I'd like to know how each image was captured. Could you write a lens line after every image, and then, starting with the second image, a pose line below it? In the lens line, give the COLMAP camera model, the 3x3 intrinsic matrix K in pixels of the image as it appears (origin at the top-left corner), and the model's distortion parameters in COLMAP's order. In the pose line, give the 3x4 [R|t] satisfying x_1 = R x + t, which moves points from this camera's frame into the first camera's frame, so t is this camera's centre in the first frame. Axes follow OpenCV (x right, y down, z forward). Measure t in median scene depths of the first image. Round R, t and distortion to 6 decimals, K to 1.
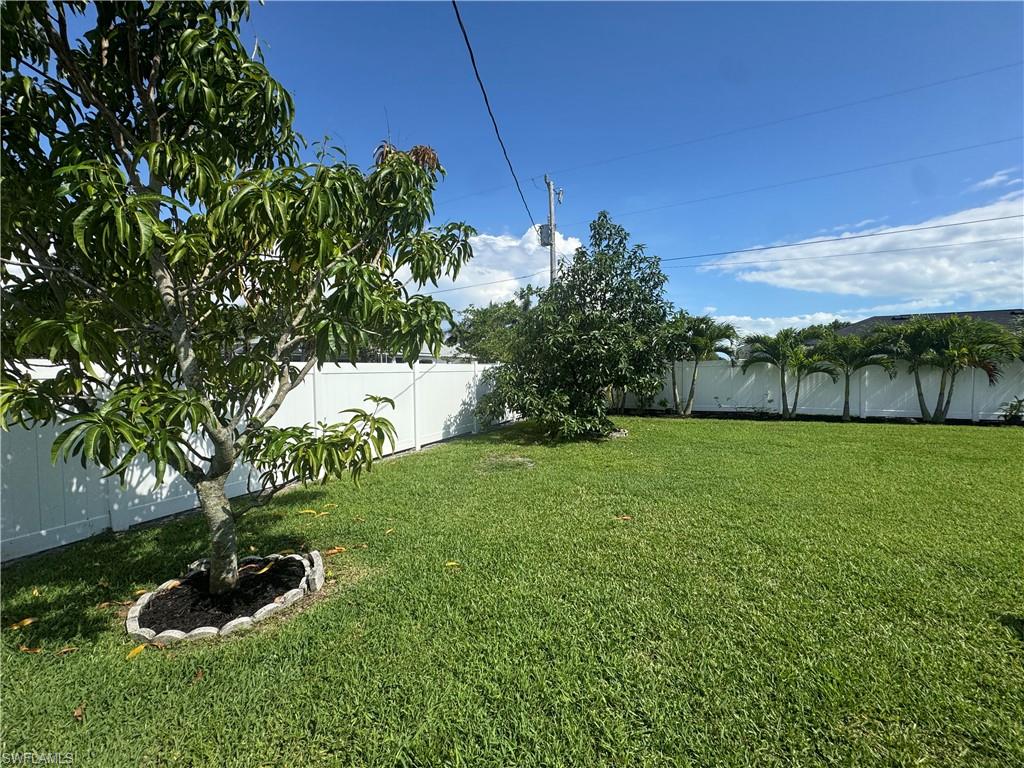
lens RADIAL K [[406.7, 0, 511.8], [0, 406.7, 390.1], [0, 0, 1]] dist [-0.004520, 0.001195]
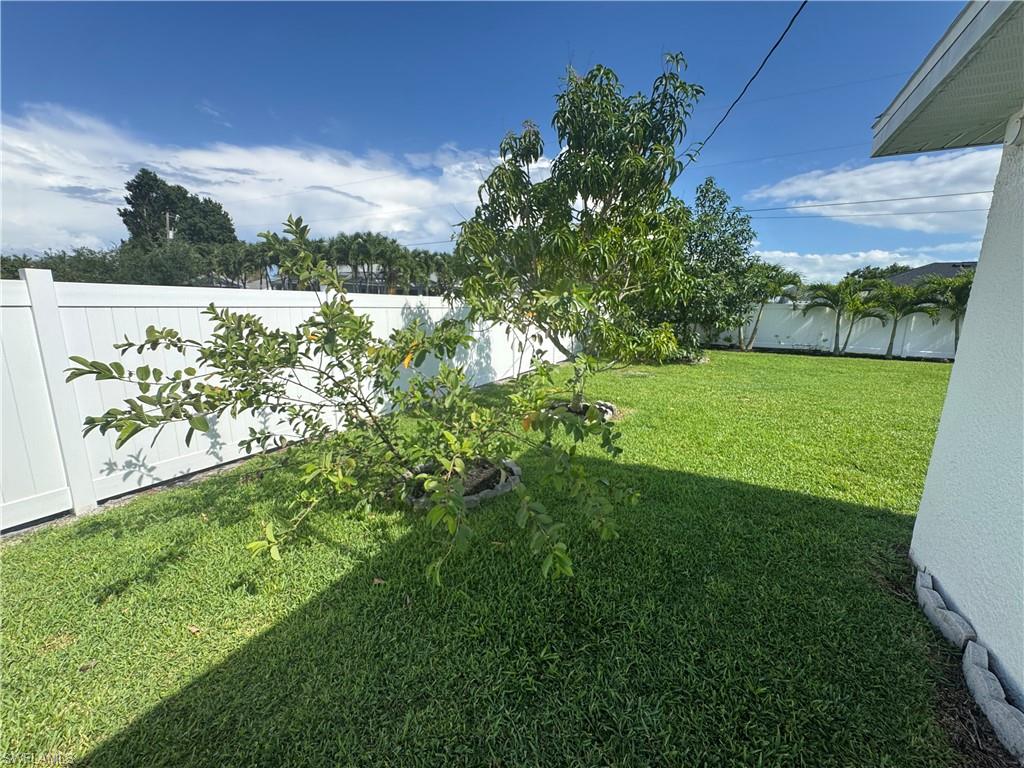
lens RADIAL K [[406.7, 0, 513.1], [0, 406.7, 388.7], [0, 0, 1]] dist [-0.004520, 0.001195]
pose [[0.997874, 0.040521, -0.051054, -0.198999], [-0.031924, 0.986733, 0.159179, 0.006455], [0.056826, -0.157211, 0.985929, -0.236999]]
